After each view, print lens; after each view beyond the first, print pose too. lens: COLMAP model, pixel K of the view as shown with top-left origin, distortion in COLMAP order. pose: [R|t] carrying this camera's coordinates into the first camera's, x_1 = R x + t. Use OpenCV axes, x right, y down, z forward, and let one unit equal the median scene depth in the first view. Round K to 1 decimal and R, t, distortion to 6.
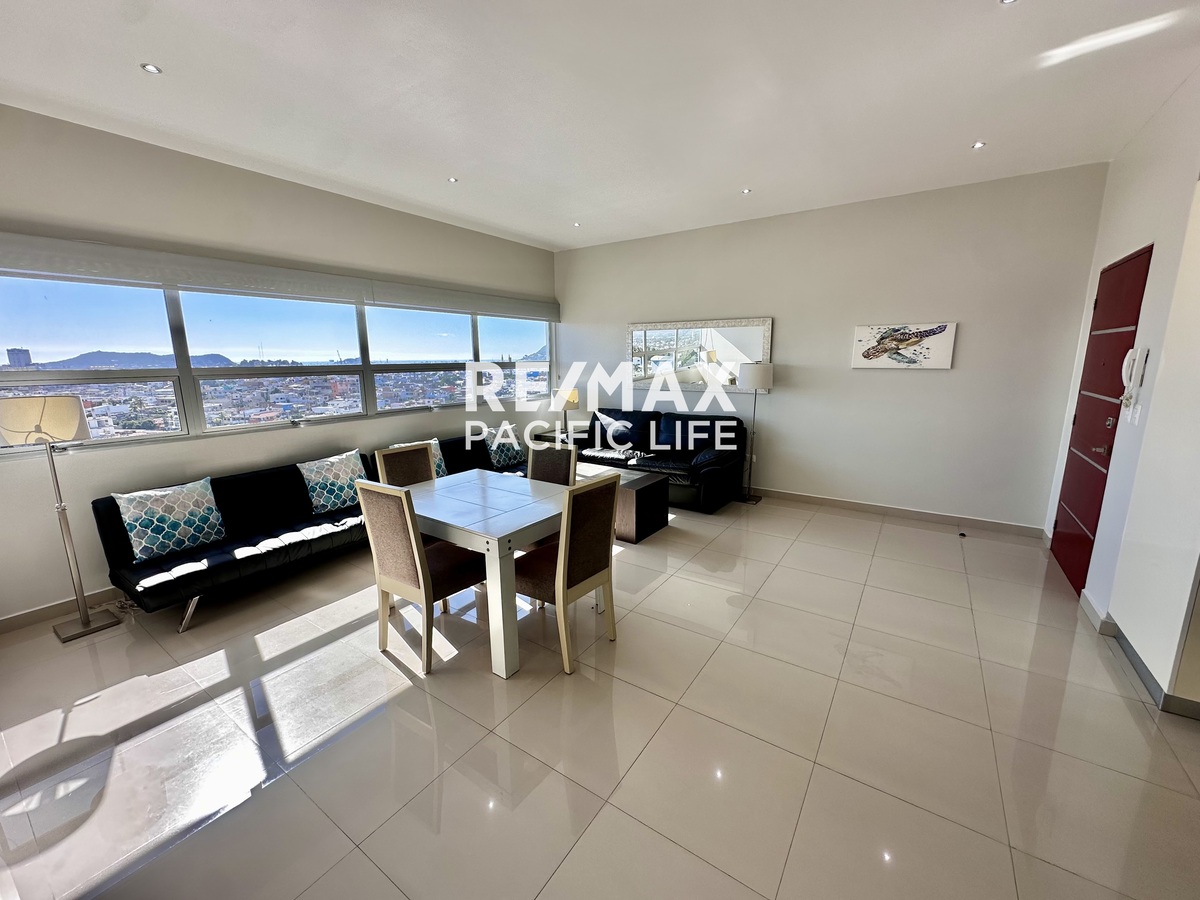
lens RADIAL K [[481.4, 0, 597.6], [0, 481.4, 447.6], [0, 0, 1]] dist [-0.003123, 0.001193]
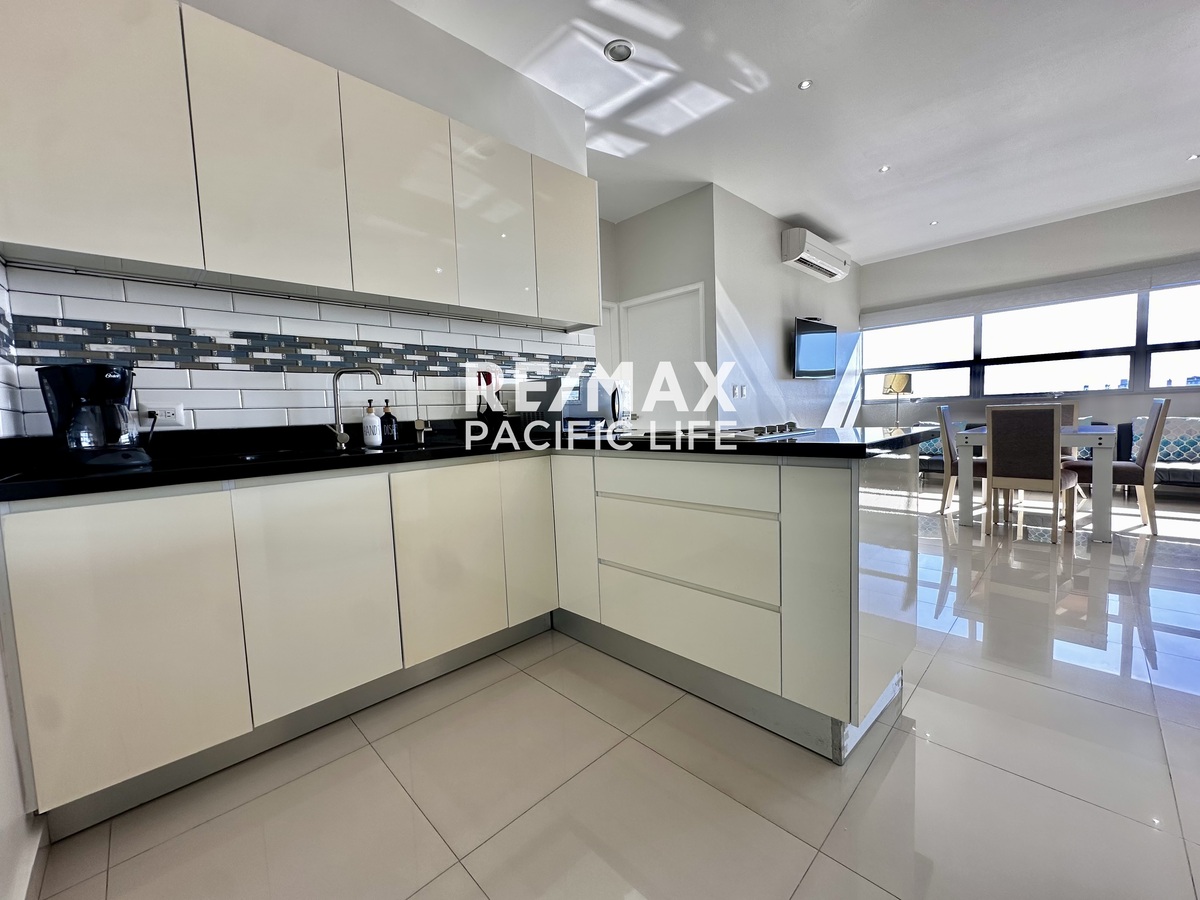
lens RADIAL K [[481.4, 0, 598.4], [0, 481.4, 447.6], [0, 0, 1]] dist [-0.003123, 0.001193]
pose [[-0.194313, 0.083833, -0.977351, 0.883602], [-0.141714, 0.983490, 0.112535, 0.112592], [0.970649, 0.160371, -0.179225, 0.033394]]
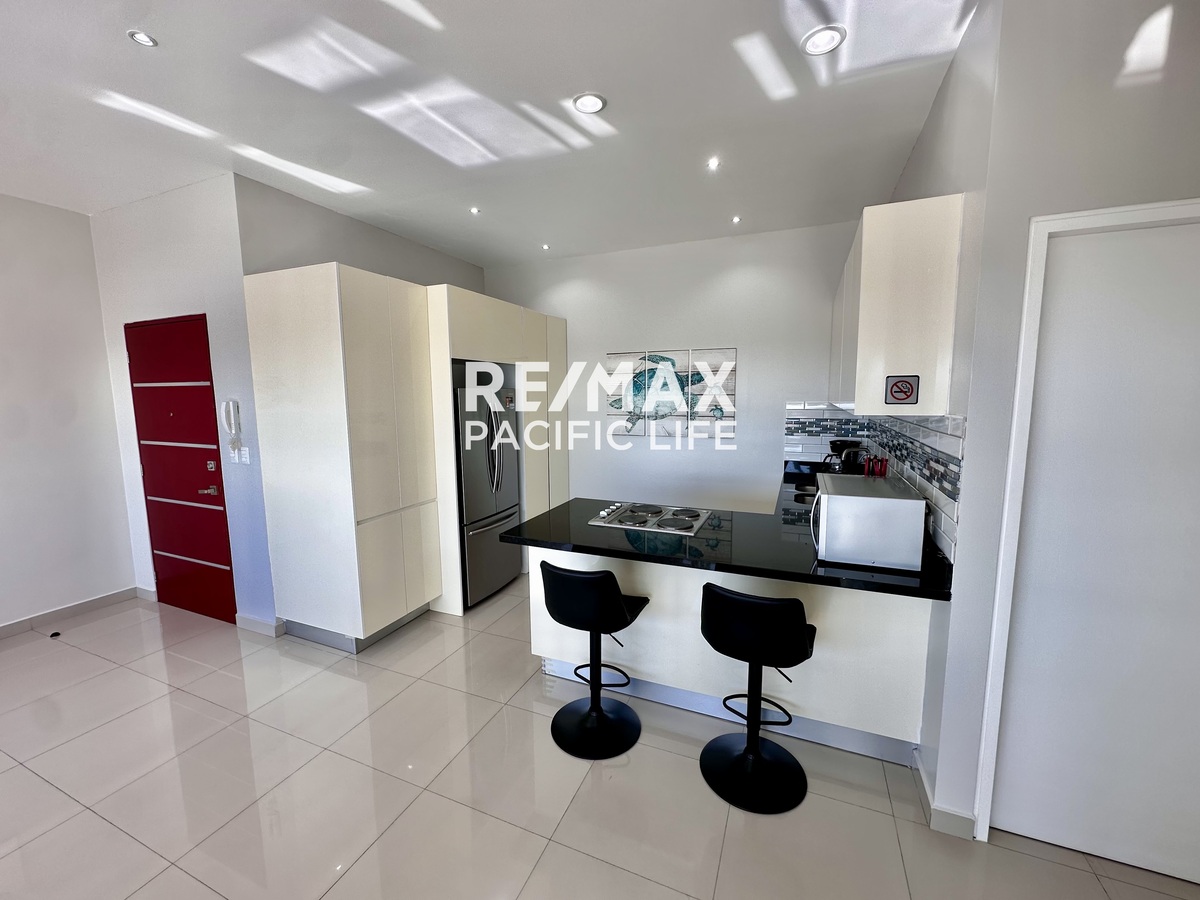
lens RADIAL K [[481.4, 0, 597.6], [0, 481.4, 456.9], [0, 0, 1]] dist [-0.003123, 0.001193]
pose [[-0.189132, -0.121778, 0.974371, -0.131228], [0.193035, 0.968307, 0.158490, -0.050651], [-0.962791, 0.218063, -0.159630, 0.203335]]
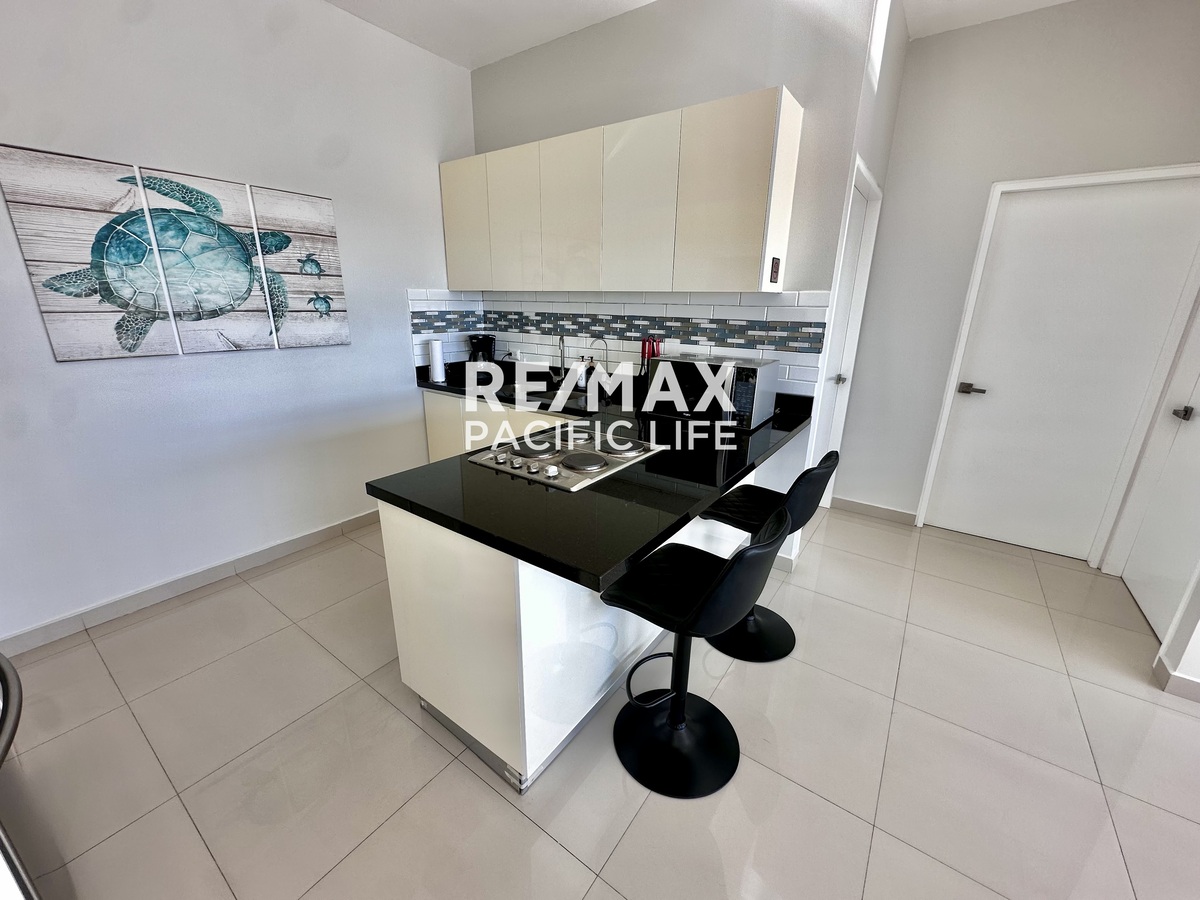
lens RADIAL K [[481.4, 0, 601.0], [0, 481.4, 457.5], [0, 0, 1]] dist [-0.003123, 0.001193]
pose [[-0.999700, -0.013999, 0.020113, 0.409739], [-0.002564, 0.876010, 0.482287, -0.062929], [-0.024371, 0.482090, -0.875783, 0.423311]]
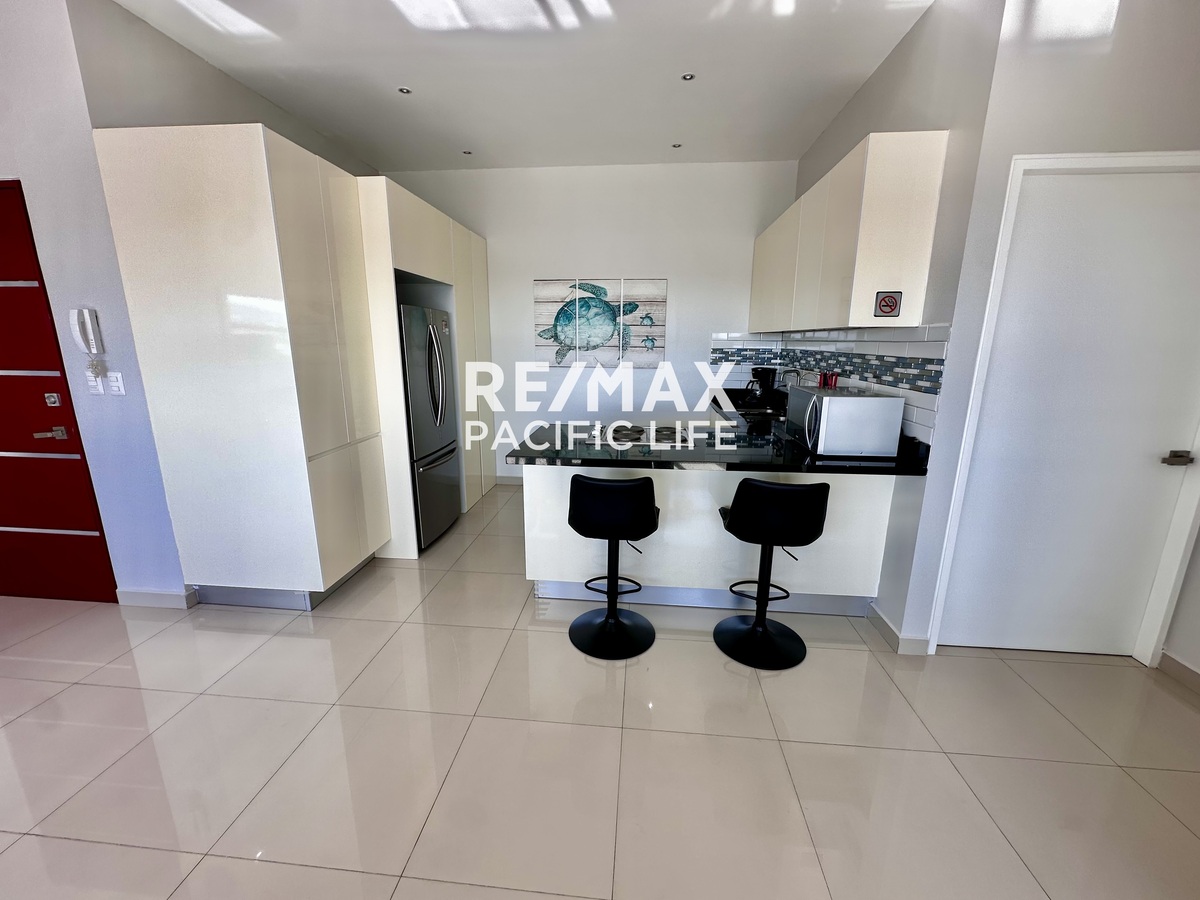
lens RADIAL K [[481.4, 0, 598.6], [0, 481.4, 456.2], [0, 0, 1]] dist [-0.003123, 0.001193]
pose [[-0.476909, -0.201553, 0.855532, -0.076144], [0.161231, 0.936777, 0.310570, -0.044225], [-0.864039, 0.286051, -0.414261, 0.371180]]
